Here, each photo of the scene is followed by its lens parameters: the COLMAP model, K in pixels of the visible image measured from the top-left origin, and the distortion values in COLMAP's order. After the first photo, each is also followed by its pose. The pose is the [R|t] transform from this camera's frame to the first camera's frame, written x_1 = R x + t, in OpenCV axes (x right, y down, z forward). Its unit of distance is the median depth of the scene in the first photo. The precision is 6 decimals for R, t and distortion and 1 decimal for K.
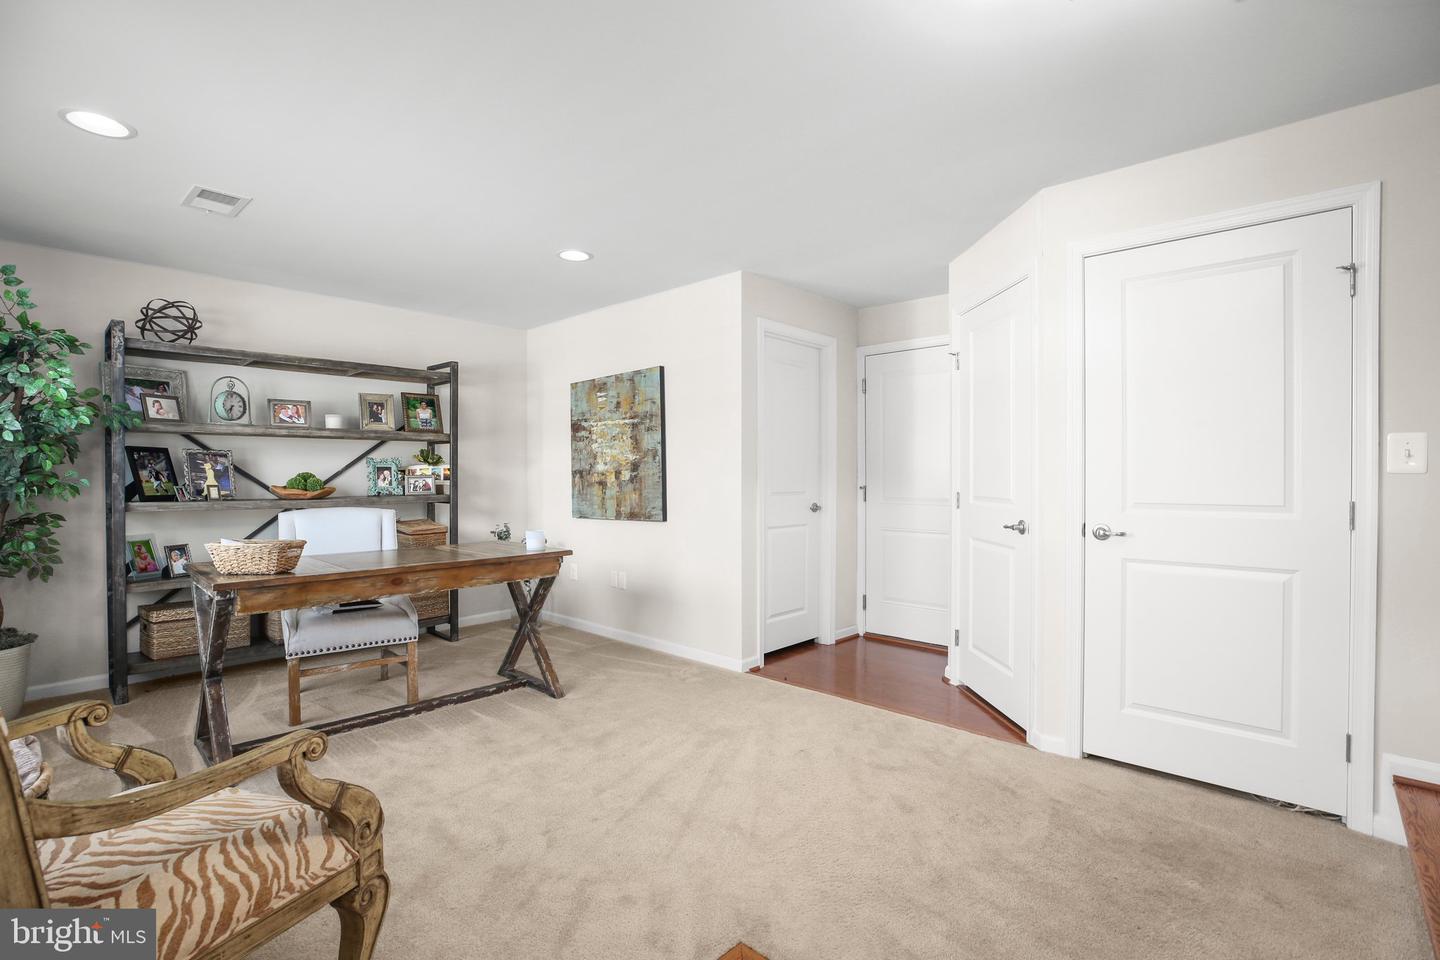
lens RADIAL K [[656.2, 0, 729.1], [0, 656.2, 479.9], [0, 0, 1]] dist [-0.021471, 0.004998]
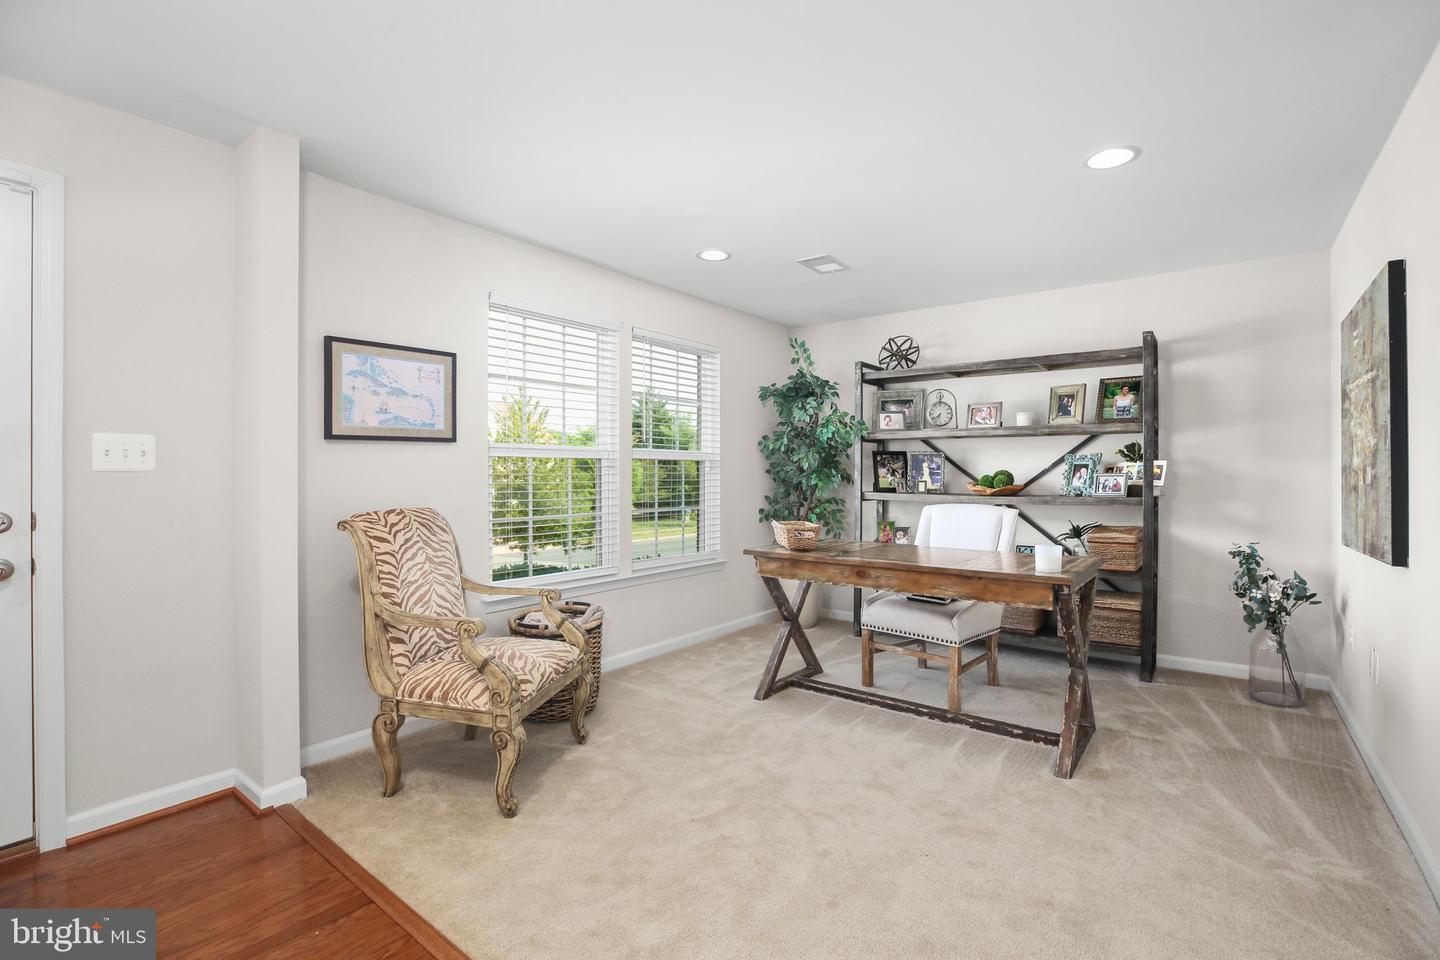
lens RADIAL K [[669.6, 0, 728.1], [0, 669.6, 468.9], [0, 0, 1]] dist [-0.021075, 0.005293]
pose [[0.112219, -0.001142, -0.993683, 0.395997], [-0.011466, 0.999931, -0.002444, -0.006398], [0.993617, 0.011668, 0.112198, 0.483584]]
